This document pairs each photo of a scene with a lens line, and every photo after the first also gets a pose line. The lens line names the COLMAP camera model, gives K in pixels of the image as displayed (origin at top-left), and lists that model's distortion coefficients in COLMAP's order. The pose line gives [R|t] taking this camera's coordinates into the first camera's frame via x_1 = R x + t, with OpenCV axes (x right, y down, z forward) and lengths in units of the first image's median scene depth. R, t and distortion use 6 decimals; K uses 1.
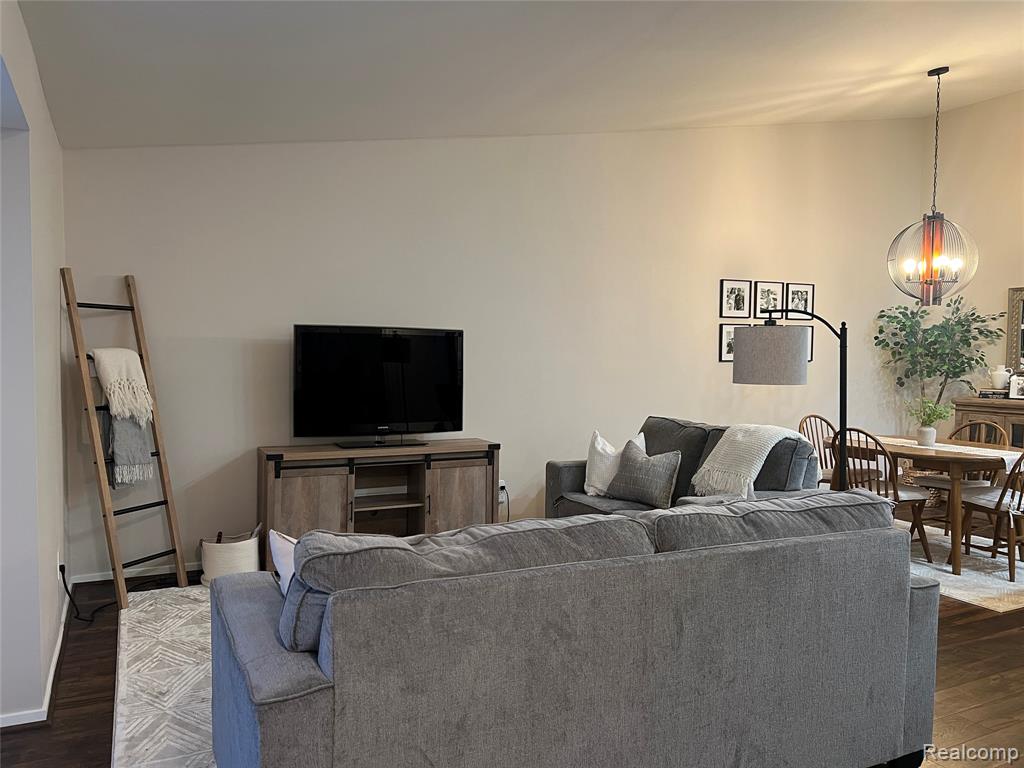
lens RADIAL K [[773.8, 0, 513.2], [0, 773.8, 387.6], [0, 0, 1]] dist [0.048741, -0.039424]
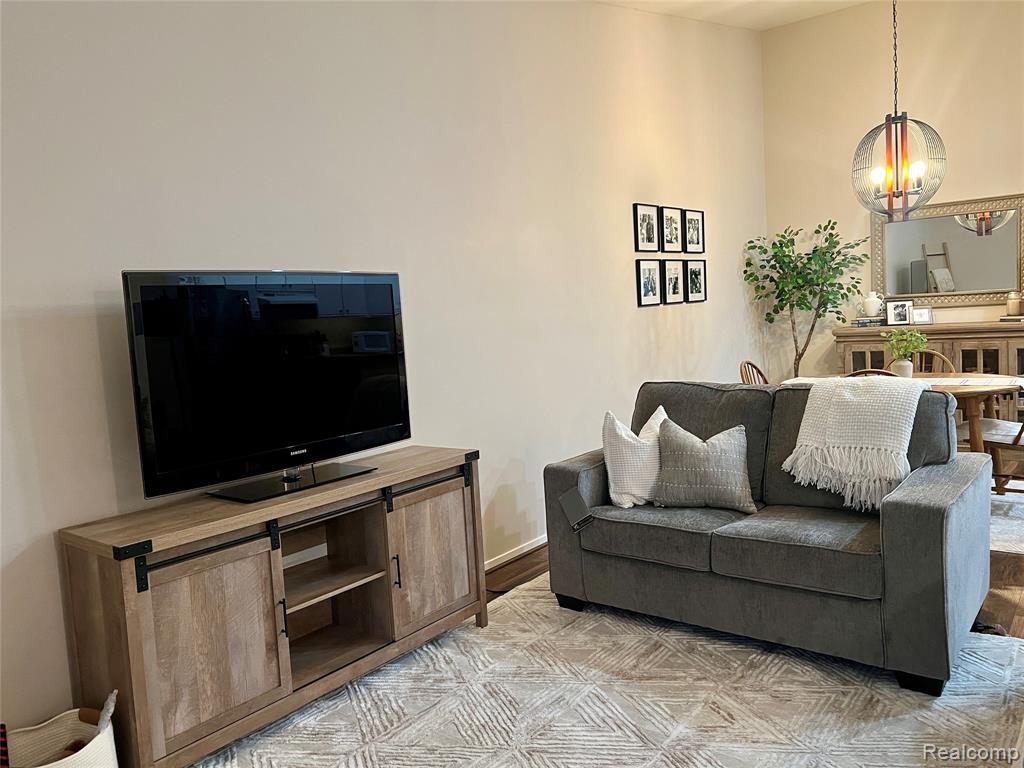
lens RADIAL K [[773.8, 0, 514.4], [0, 773.8, 387.2], [0, 0, 1]] dist [0.048741, -0.039424]
pose [[0.902705, -0.109491, 0.416094, -0.194812], [0.091370, 0.993804, 0.063284, -0.013238], [-0.420445, -0.019108, 0.907117, 0.320240]]
